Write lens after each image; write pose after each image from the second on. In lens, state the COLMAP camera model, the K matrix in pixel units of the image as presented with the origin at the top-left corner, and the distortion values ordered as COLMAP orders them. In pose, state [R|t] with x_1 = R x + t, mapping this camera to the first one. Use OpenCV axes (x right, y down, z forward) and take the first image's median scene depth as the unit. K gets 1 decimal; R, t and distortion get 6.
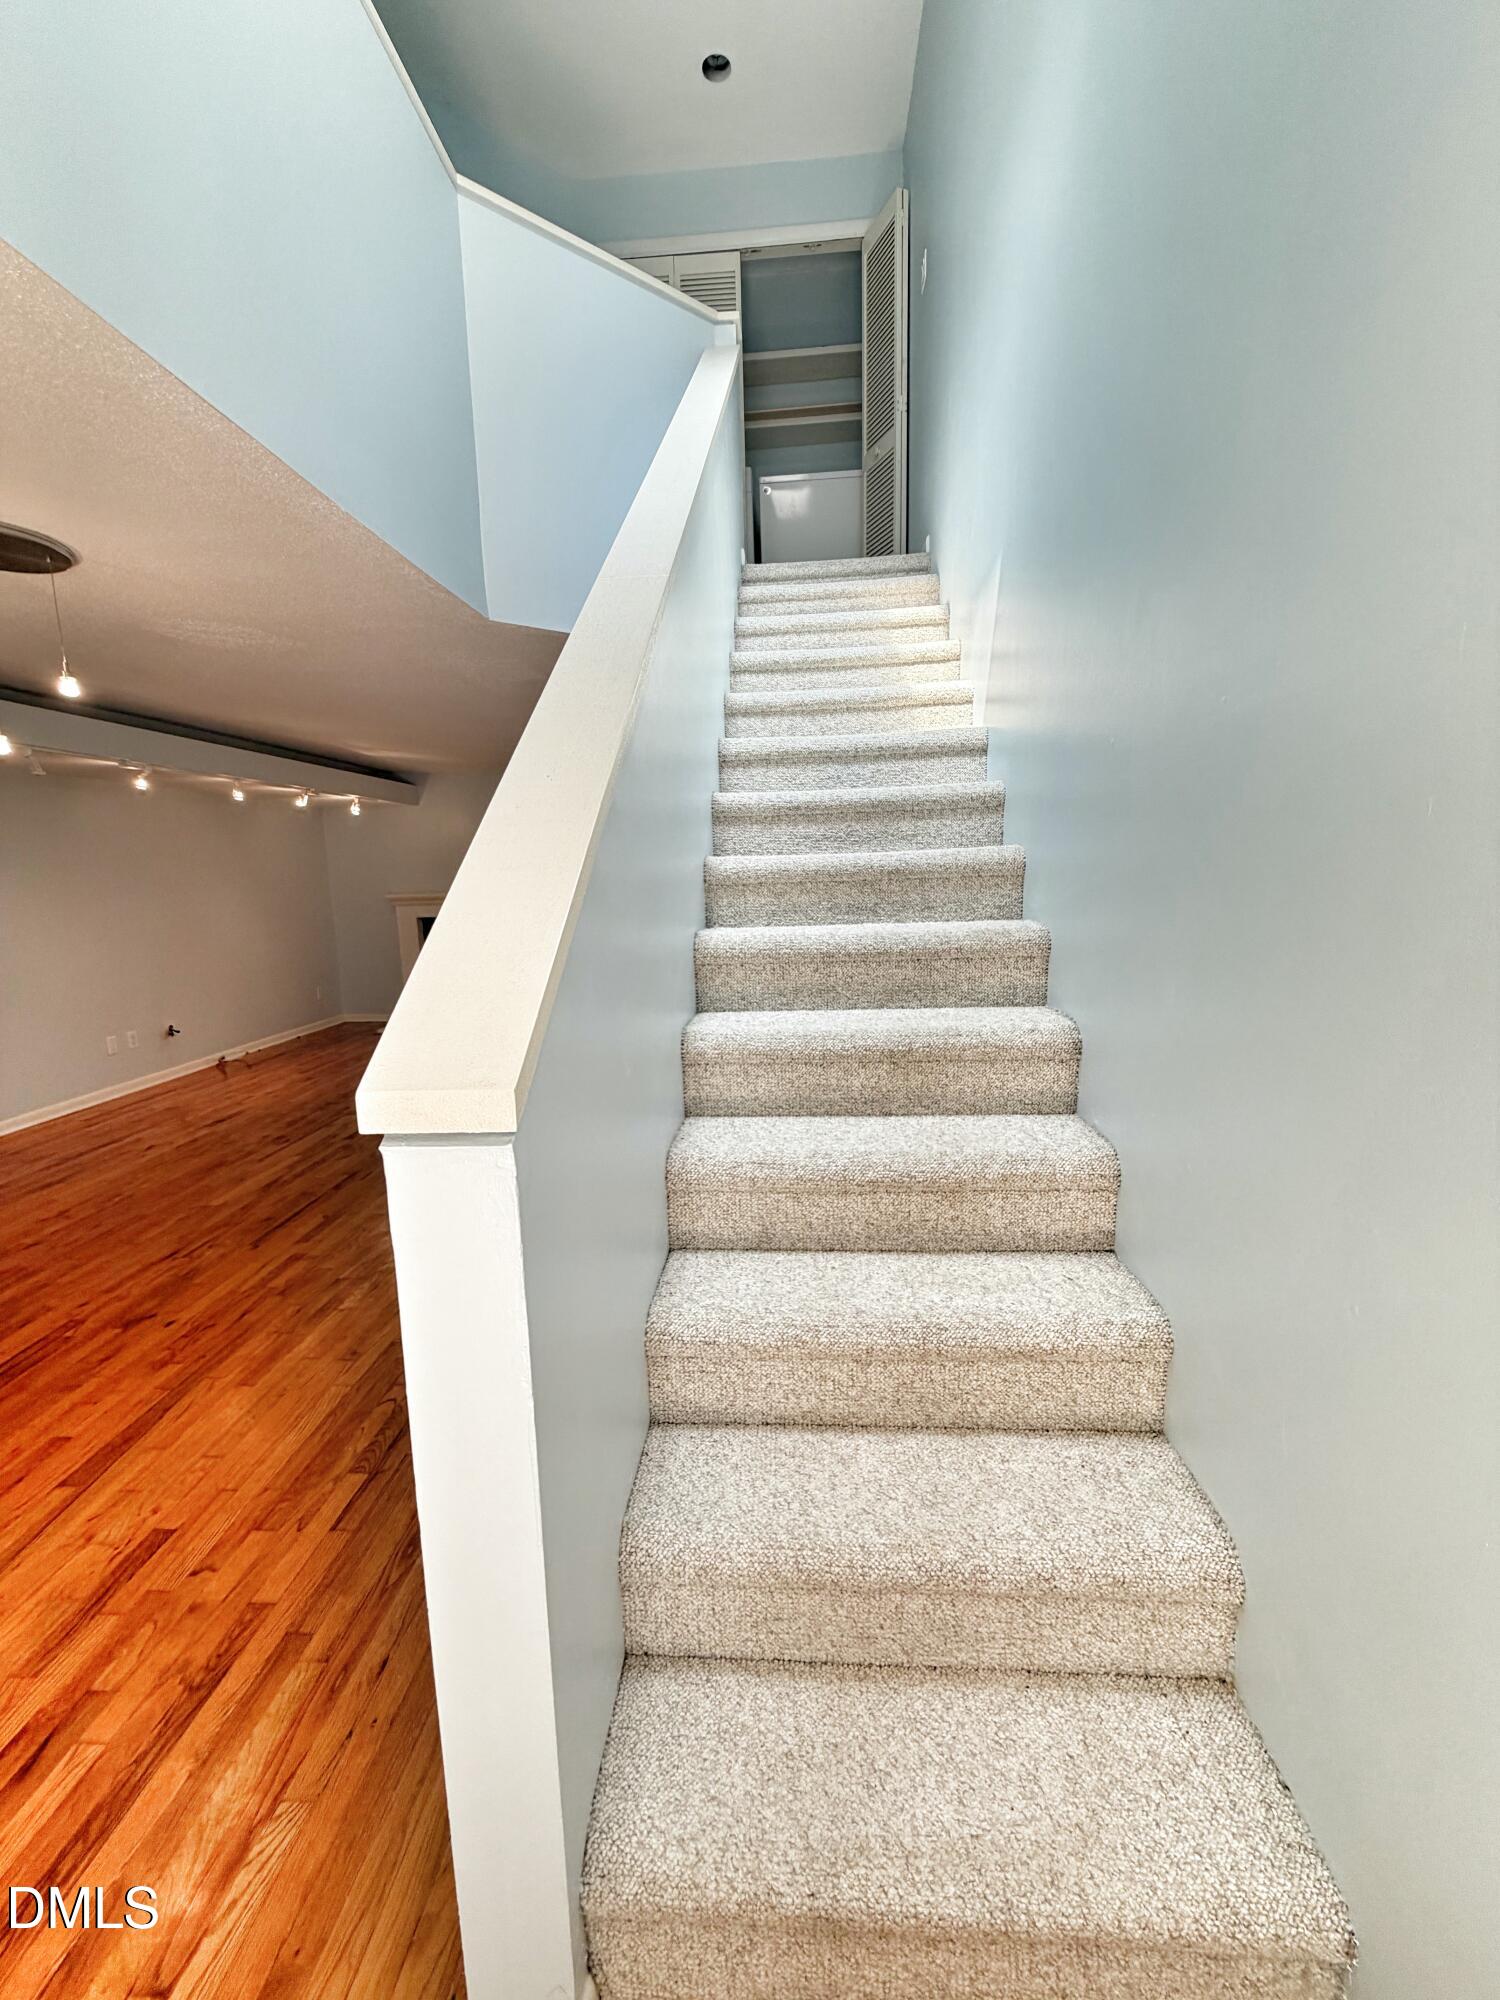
lens RADIAL K [[806.7, 0, 760.2], [0, 806.7, 996.8], [0, 0, 1]] dist [0.002253, 0.000174]
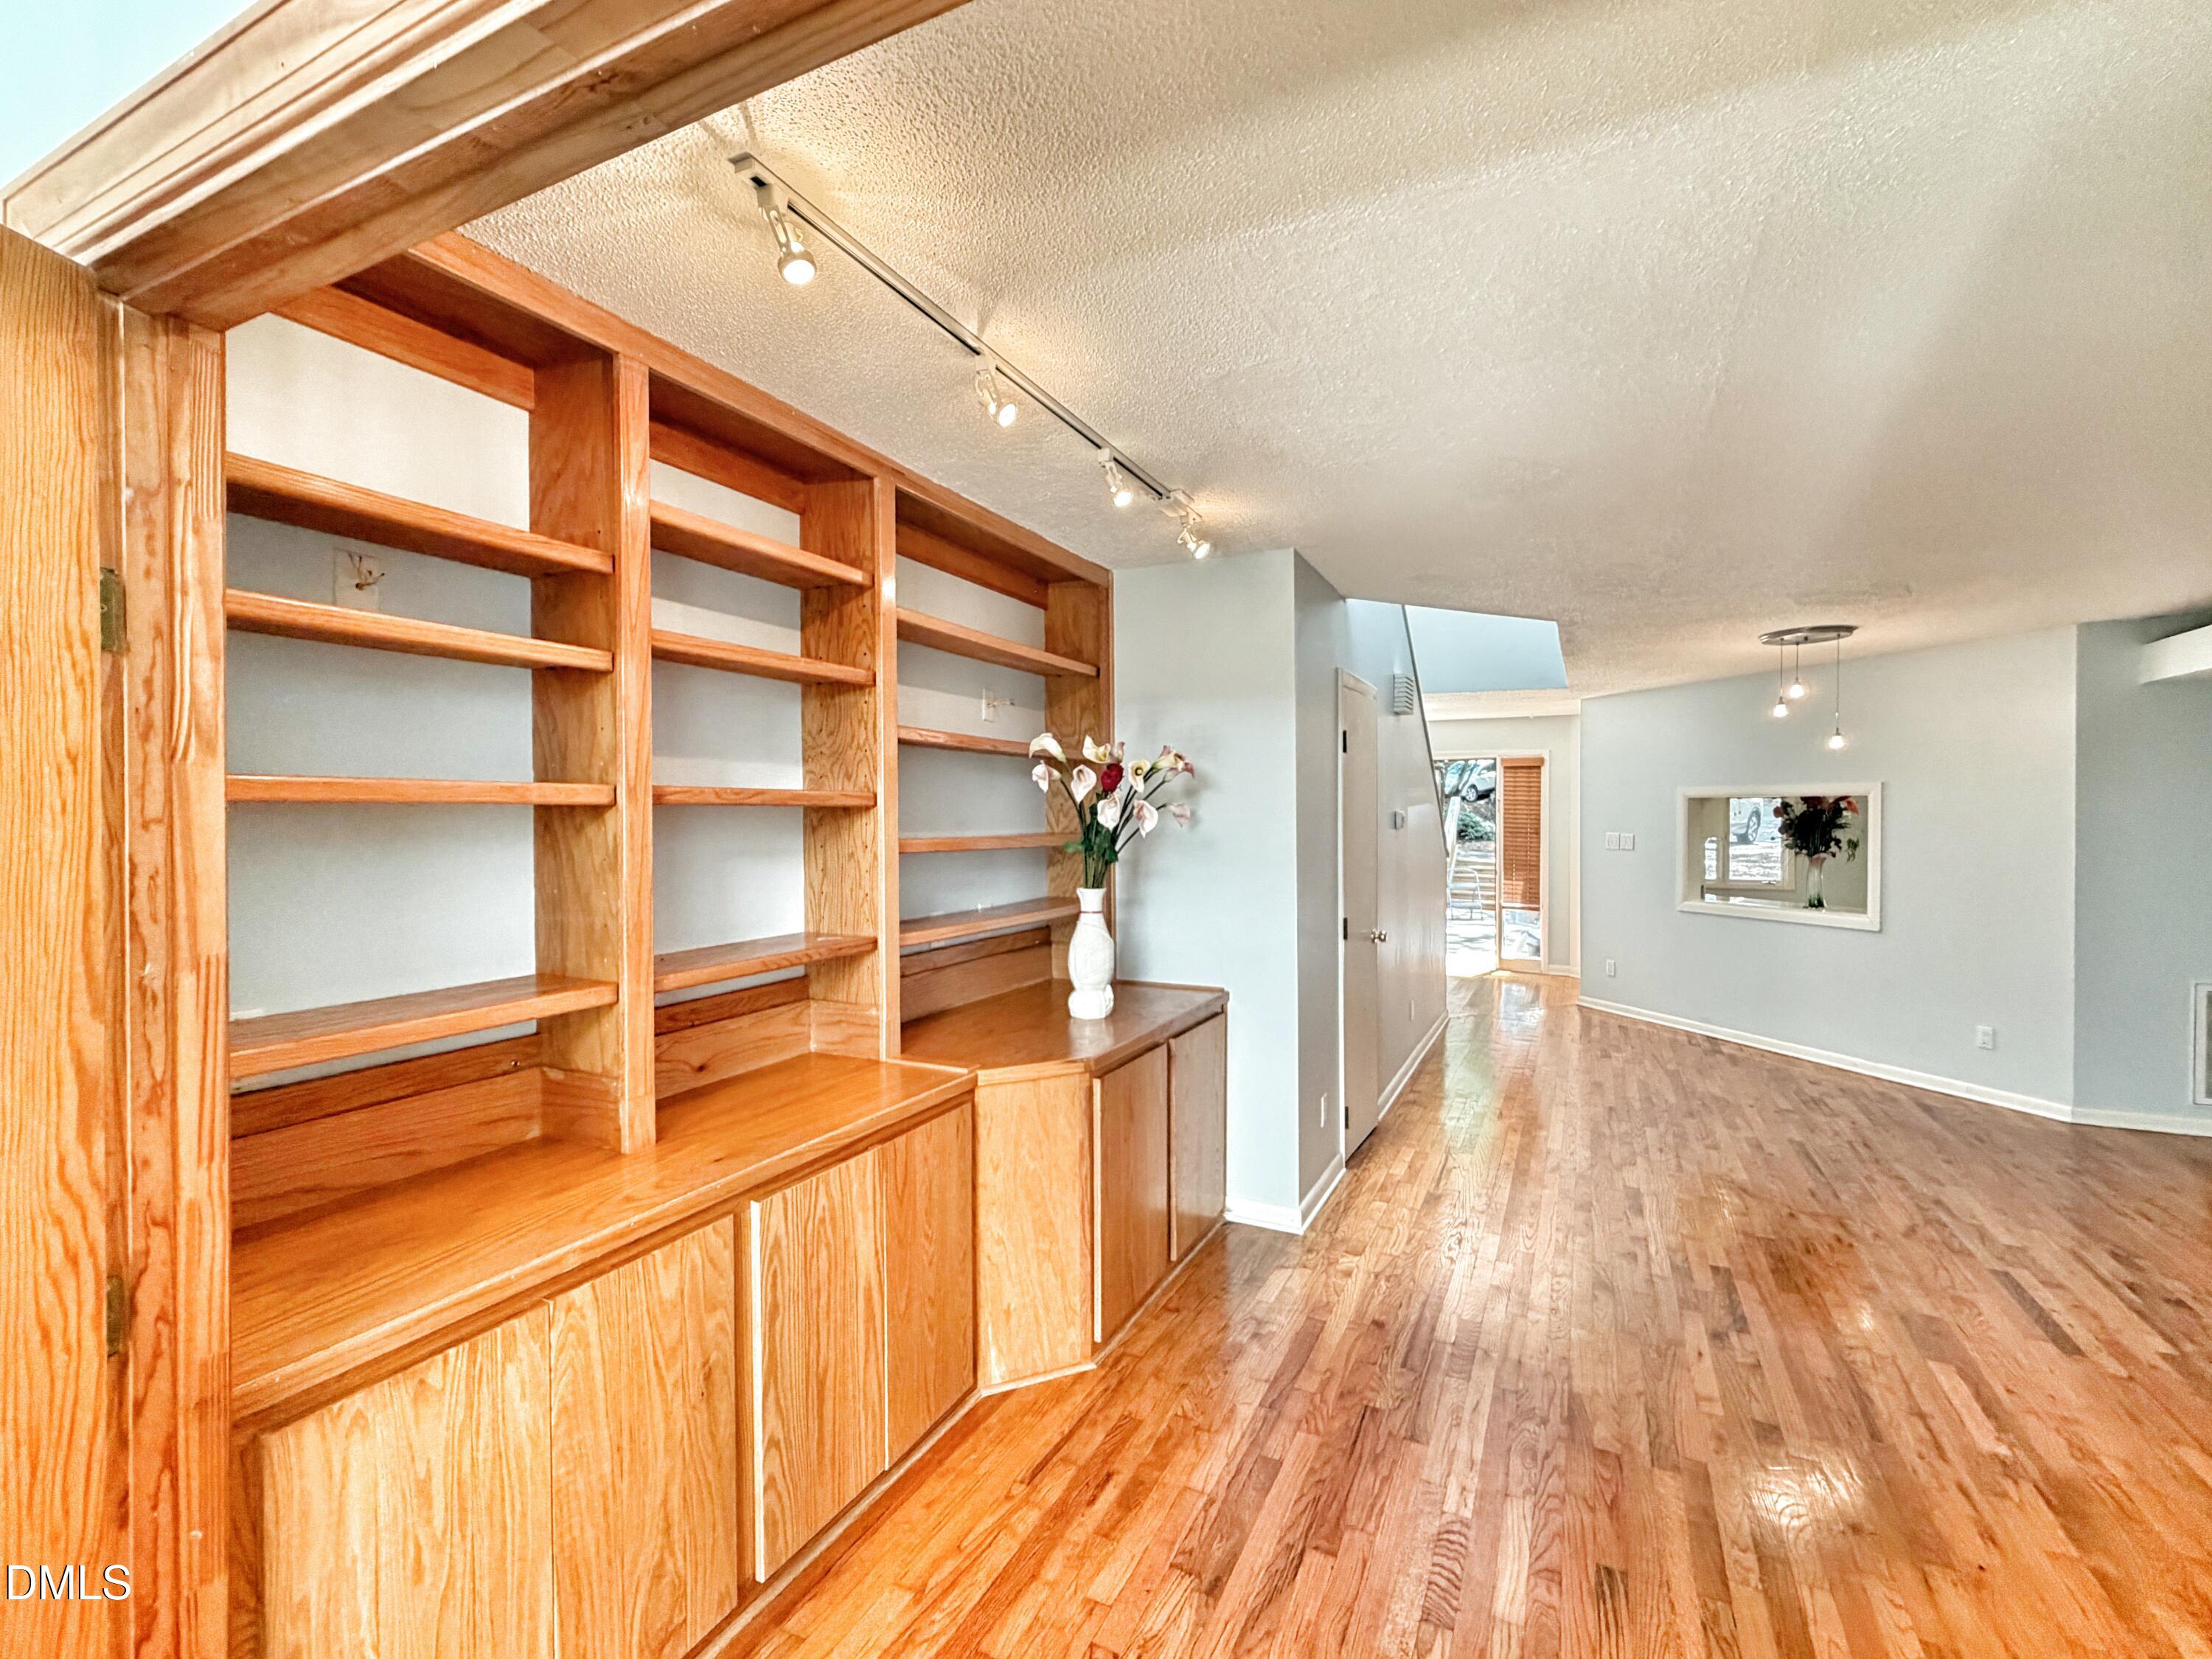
lens RADIAL K [[949.6, 0, 1119.5], [0, 949.6, 819.7], [0, 0, 1]] dist [0.001225, -0.000292]
pose [[-0.920889, 0.027783, 0.388834, -0.201768], [0.087136, 0.986890, 0.135851, -0.309592], [-0.379962, 0.158985, -0.911237, 1.873793]]
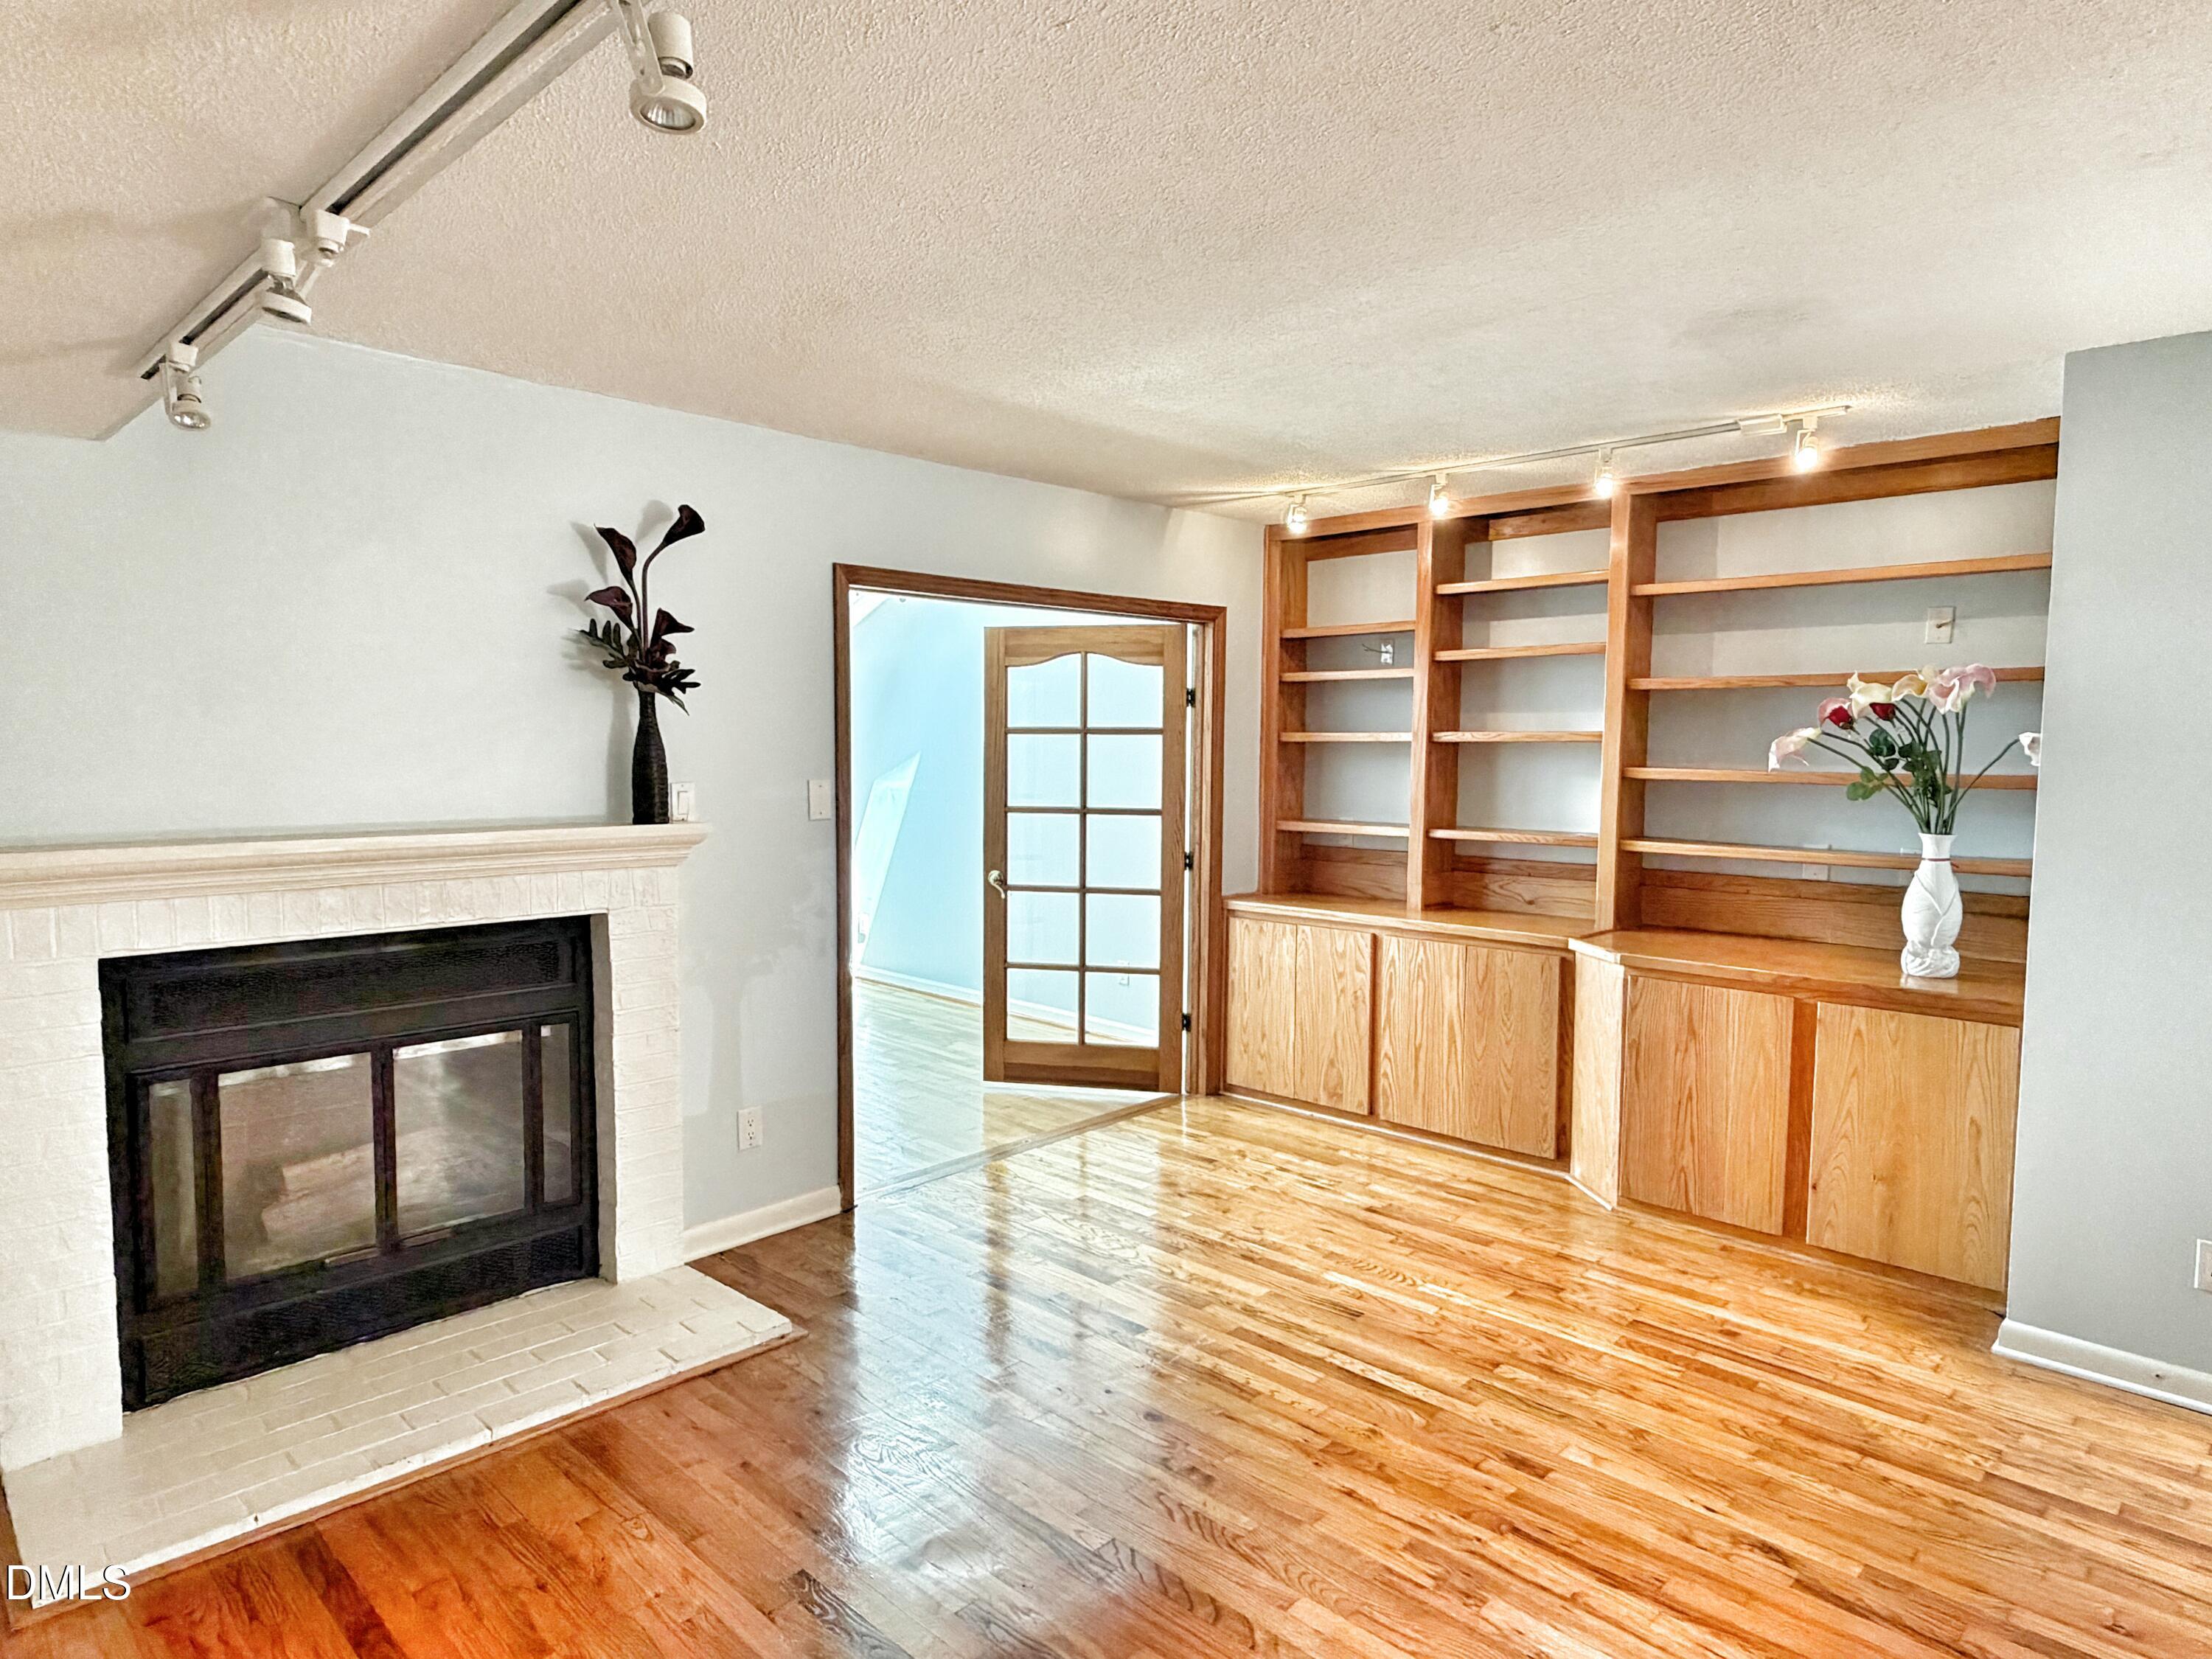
lens RADIAL K [[1304.9, 0, 1111.1], [0, 1304.9, 820.5], [0, 0, 1]] dist [0.007429, 0.001333]
pose [[0.649504, -0.010049, 0.760292, -0.915583], [0.093698, 0.993349, -0.066915, -0.153642], [-0.754563, 0.114699, 0.646126, 1.025678]]
